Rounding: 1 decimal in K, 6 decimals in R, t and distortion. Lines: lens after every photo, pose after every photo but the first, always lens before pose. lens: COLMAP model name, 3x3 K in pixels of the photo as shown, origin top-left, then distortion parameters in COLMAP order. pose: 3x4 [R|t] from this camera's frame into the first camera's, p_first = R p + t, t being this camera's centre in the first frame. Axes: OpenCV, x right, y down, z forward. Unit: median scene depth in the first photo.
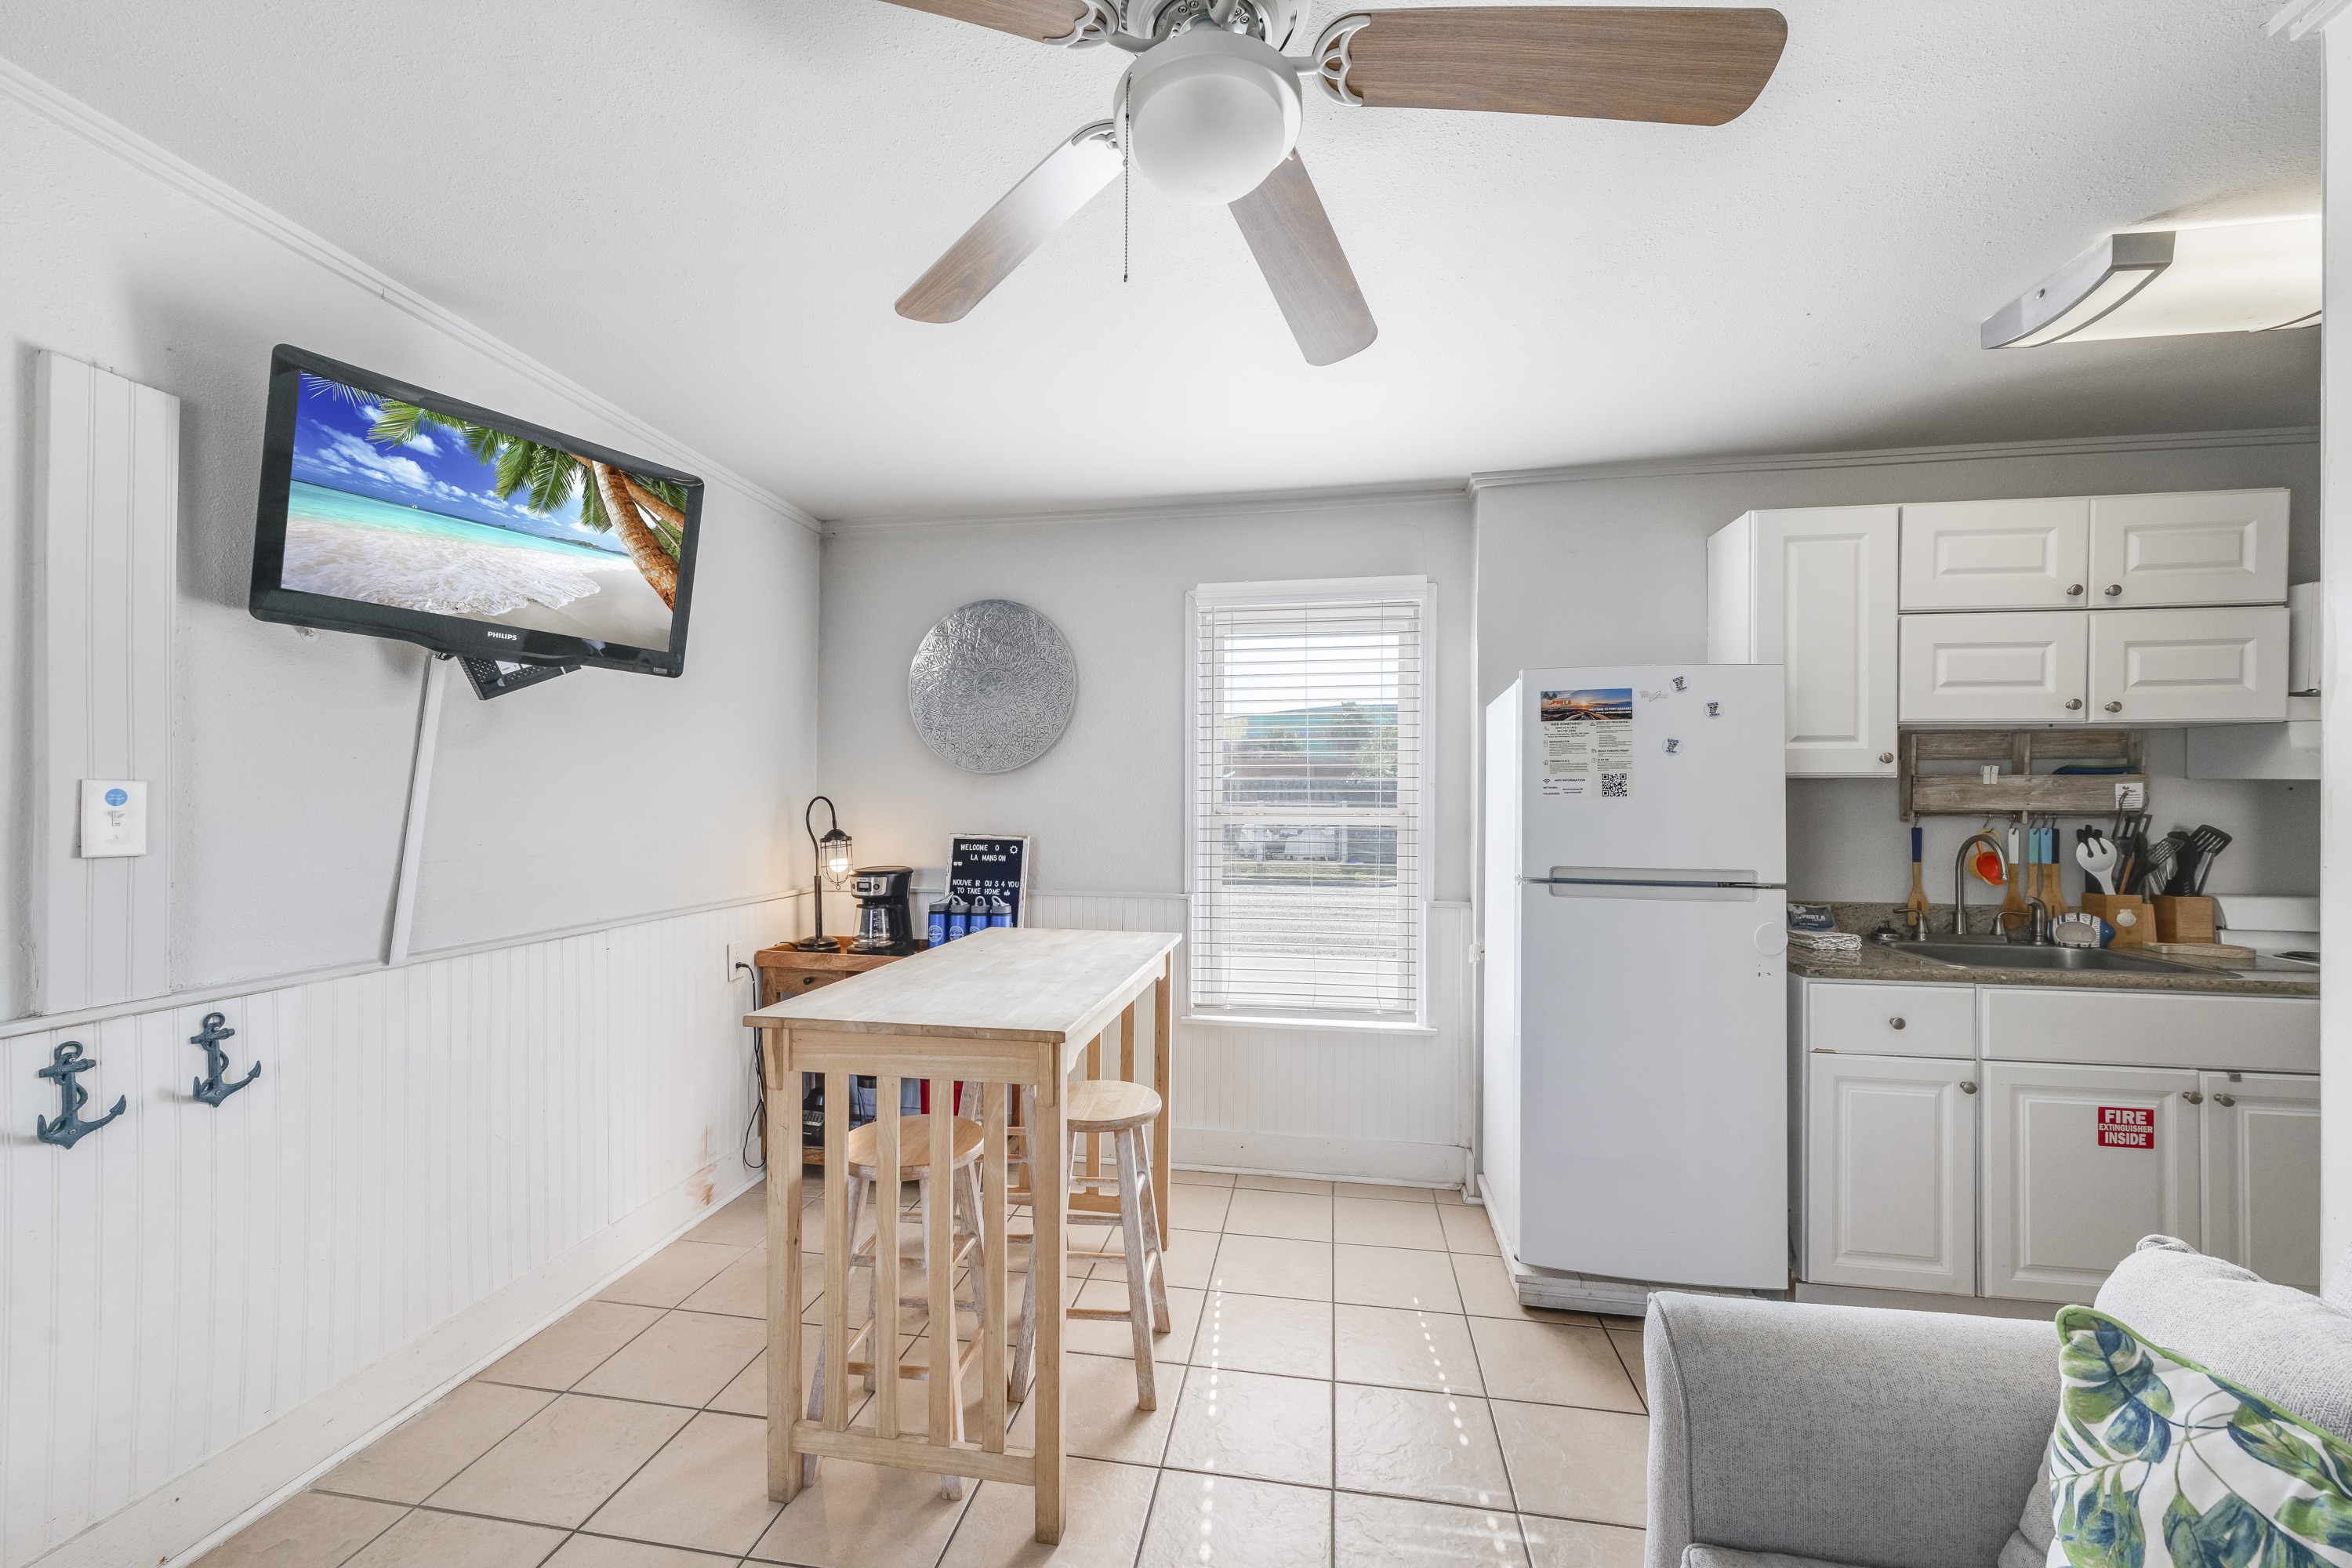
lens RADIAL K [[919.6, 0, 1174.8], [0, 919.6, 792.8], [0, 0, 1]] dist [-0.001193, -0.000030]
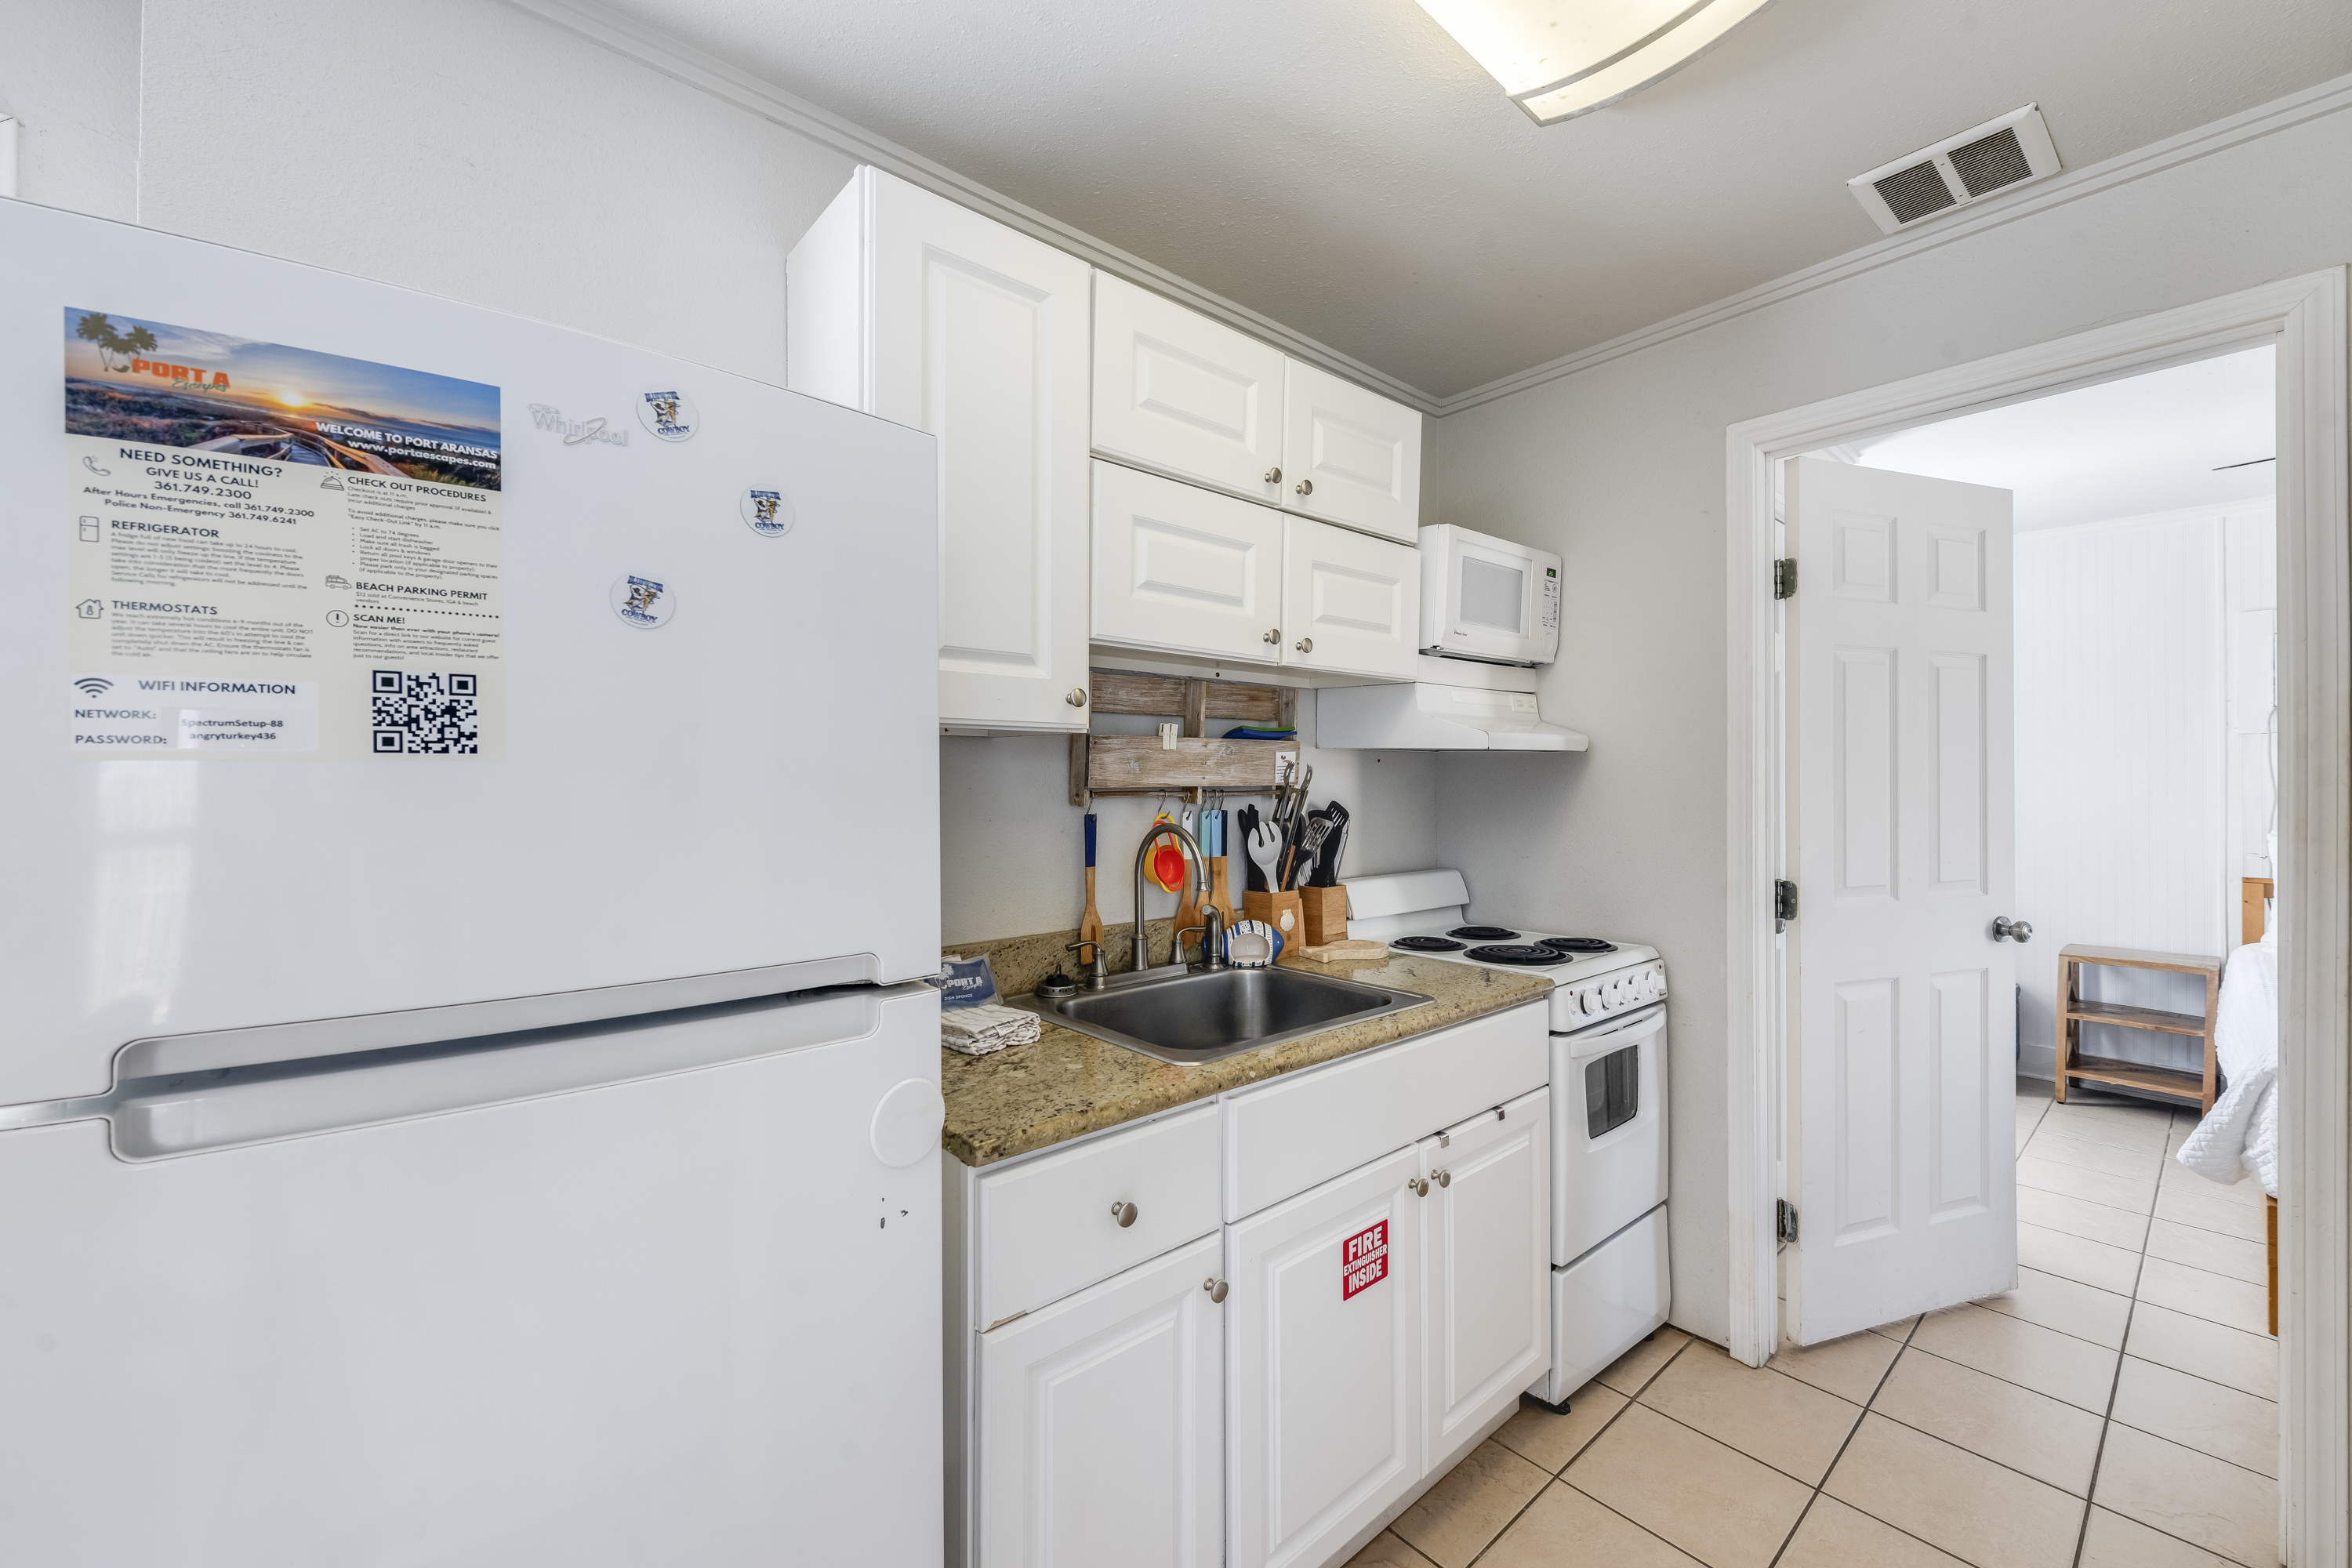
lens RADIAL K [[932.2, 0, 1184.8], [0, 932.2, 779.7], [0, 0, 1]] dist [-0.000715, -0.000248]
pose [[0.629901, -0.004739, 0.776661, 0.362371], [-0.002227, 0.999966, 0.007908, 0.008325], [-0.776673, -0.006711, 0.629869, 0.575872]]
